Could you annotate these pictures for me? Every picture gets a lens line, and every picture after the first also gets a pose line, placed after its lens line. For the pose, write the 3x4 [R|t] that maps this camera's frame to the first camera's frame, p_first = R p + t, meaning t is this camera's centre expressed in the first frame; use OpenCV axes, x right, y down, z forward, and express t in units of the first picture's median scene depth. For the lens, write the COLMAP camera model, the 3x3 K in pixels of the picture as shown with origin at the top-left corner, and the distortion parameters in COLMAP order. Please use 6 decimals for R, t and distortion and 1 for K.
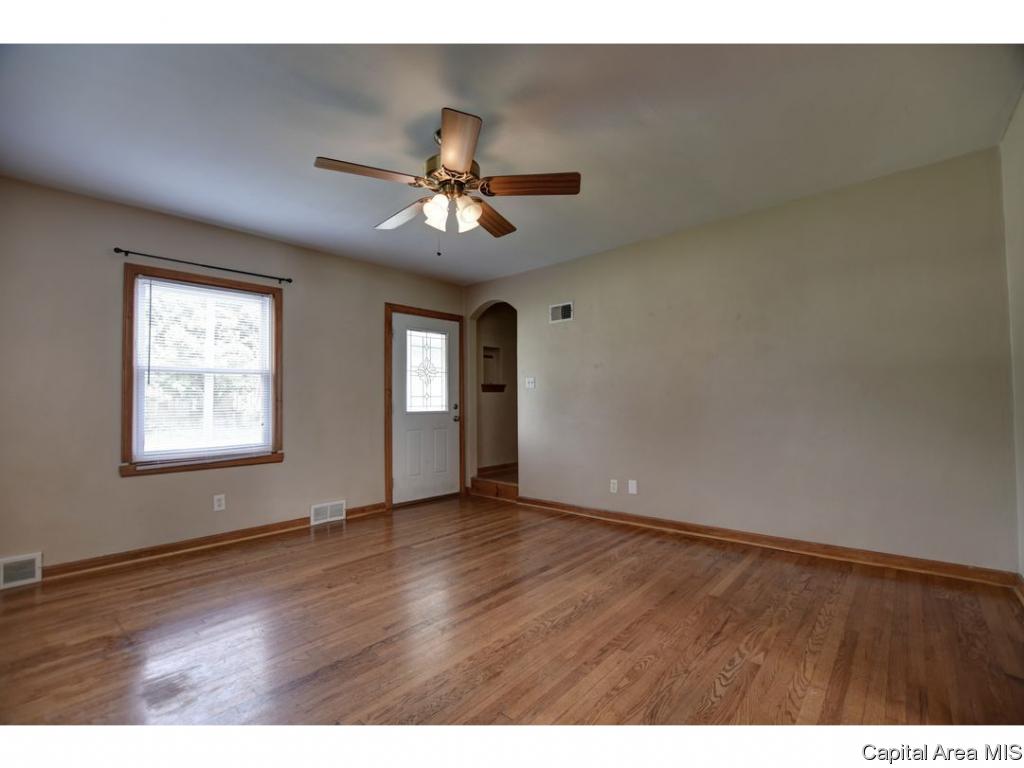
lens RADIAL K [[458.3, 0, 511.3], [0, 458.3, 388.3], [0, 0, 1]] dist [-0.019734, 0.001278]
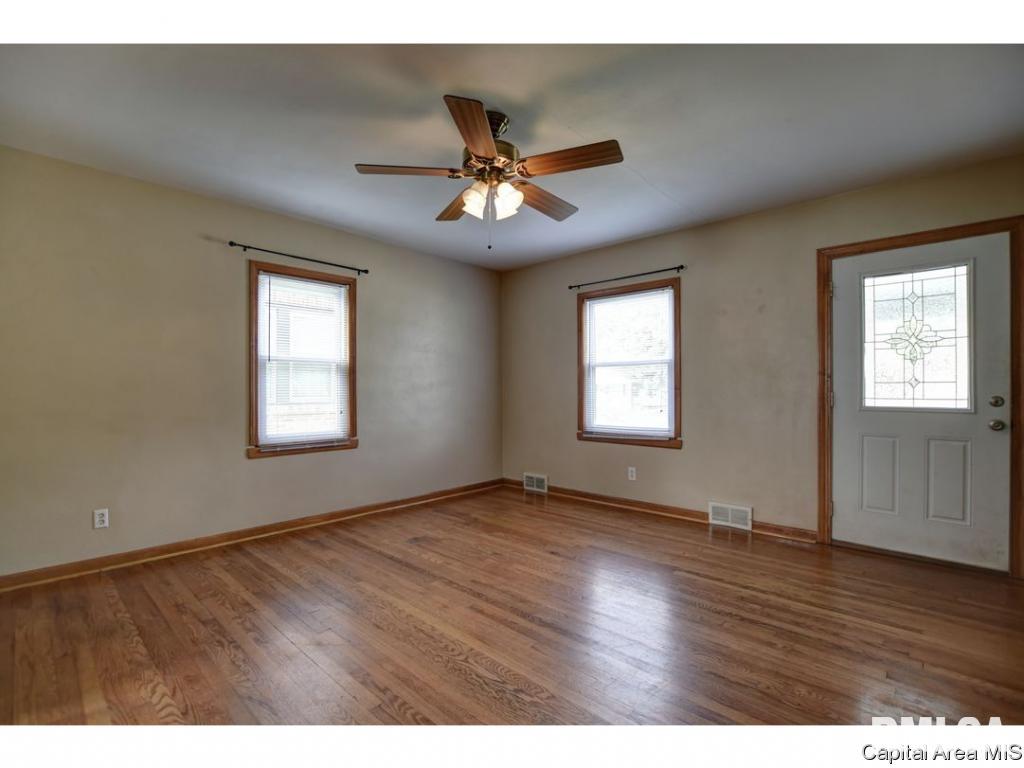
lens RADIAL K [[470.8, 0, 510.4], [0, 470.8, 386.4], [0, 0, 1]] dist [-0.022230, 0.000265]
pose [[-0.016877, 0.005134, -0.999844, 0.541204], [0.030169, 0.999534, 0.004623, 0.006300], [0.999402, -0.030086, -0.017024, 0.643785]]
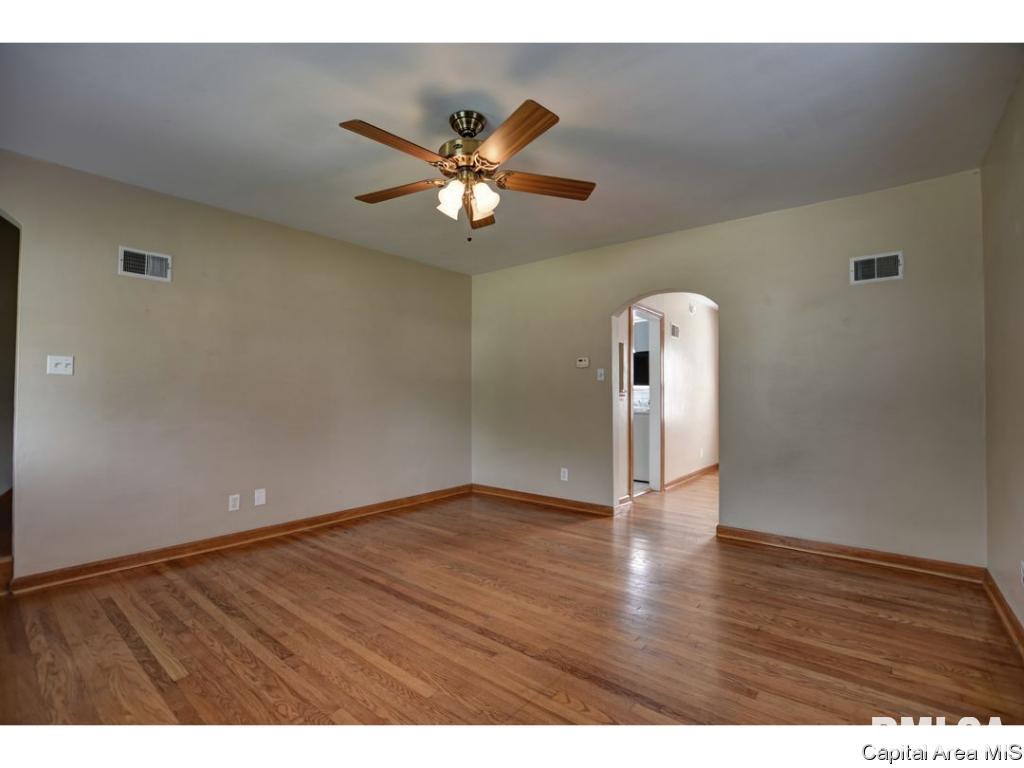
lens RADIAL K [[458.3, 0, 511.3], [0, 458.3, 388.3], [0, 0, 1]] dist [-0.019734, 0.001278]
pose [[-0.048196, 0.035833, 0.998195, -0.664290], [-0.027988, 0.998915, -0.037210, 0.025284], [-0.998446, -0.029731, -0.047141, 0.579930]]
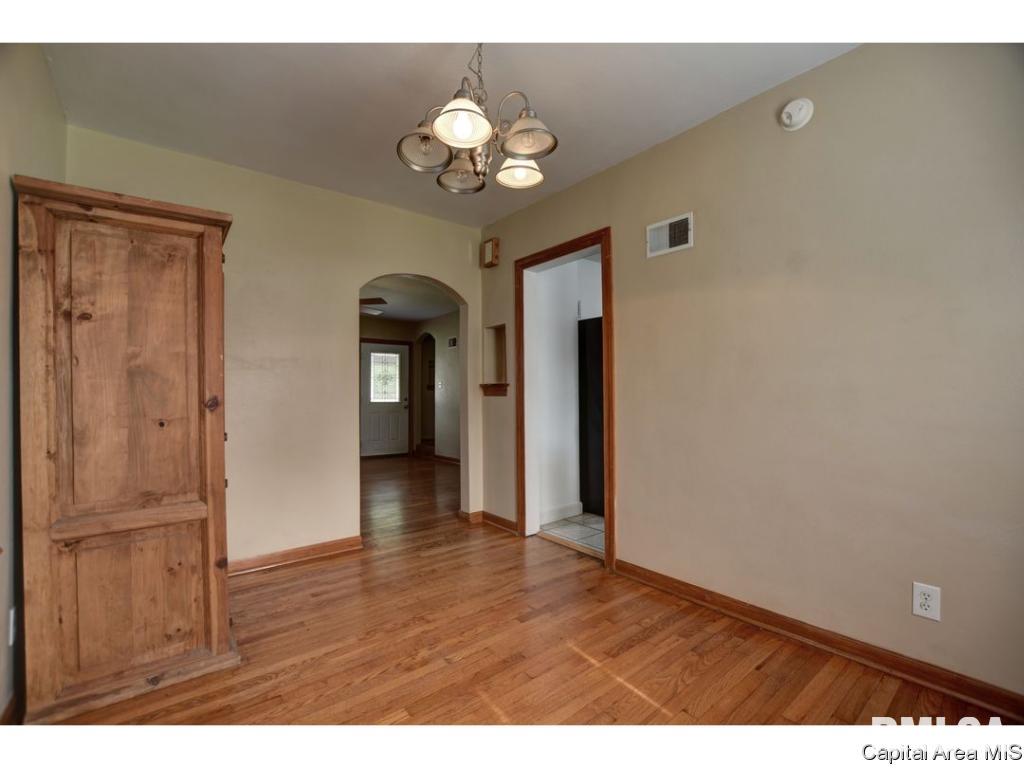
lens RADIAL K [[458.3, 0, 511.3], [0, 458.3, 388.3], [0, 0, 1]] dist [-0.019734, 0.001278]
pose [[0.985749, 0.002451, -0.168206, 0.691386], [0.000591, 0.999837, 0.018034, -0.035645], [0.168223, -0.017876, 0.985587, -0.685138]]
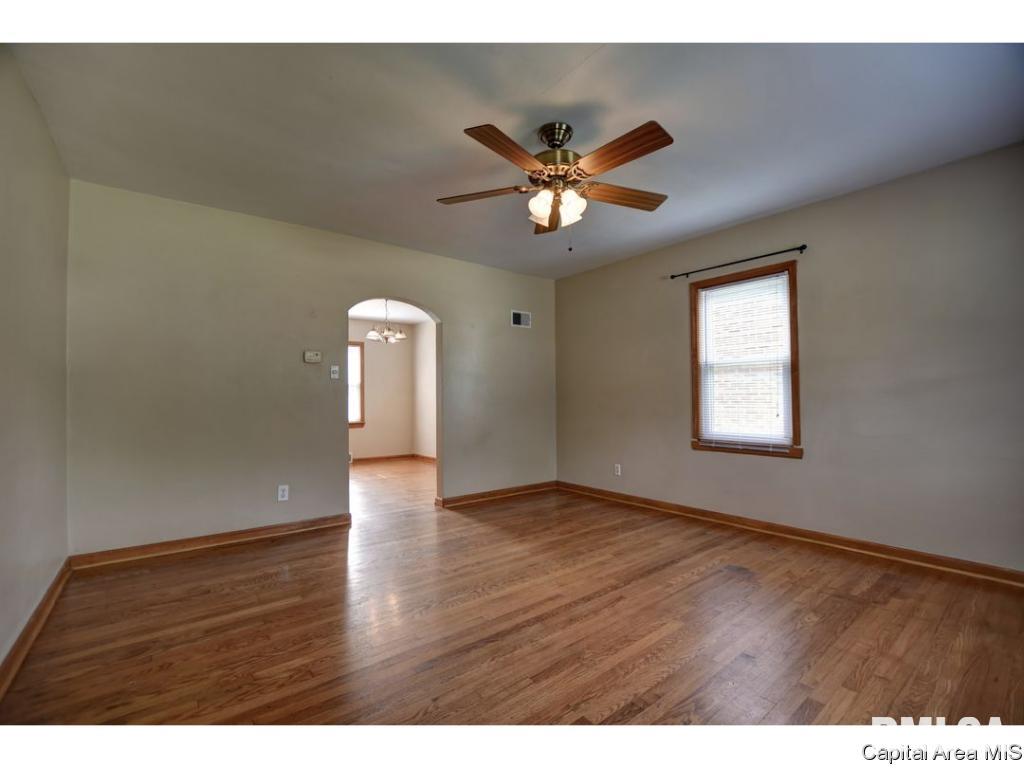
lens RADIAL K [[448.4, 0, 506.1], [0, 448.4, 387.4], [0, 0, 1]] dist [-0.030428, 0.000256]
pose [[-0.983133, 0.027789, 0.180770, -0.116885], [0.019126, 0.998592, -0.049489, 0.034758], [-0.181891, -0.045197, -0.982279, 1.213616]]
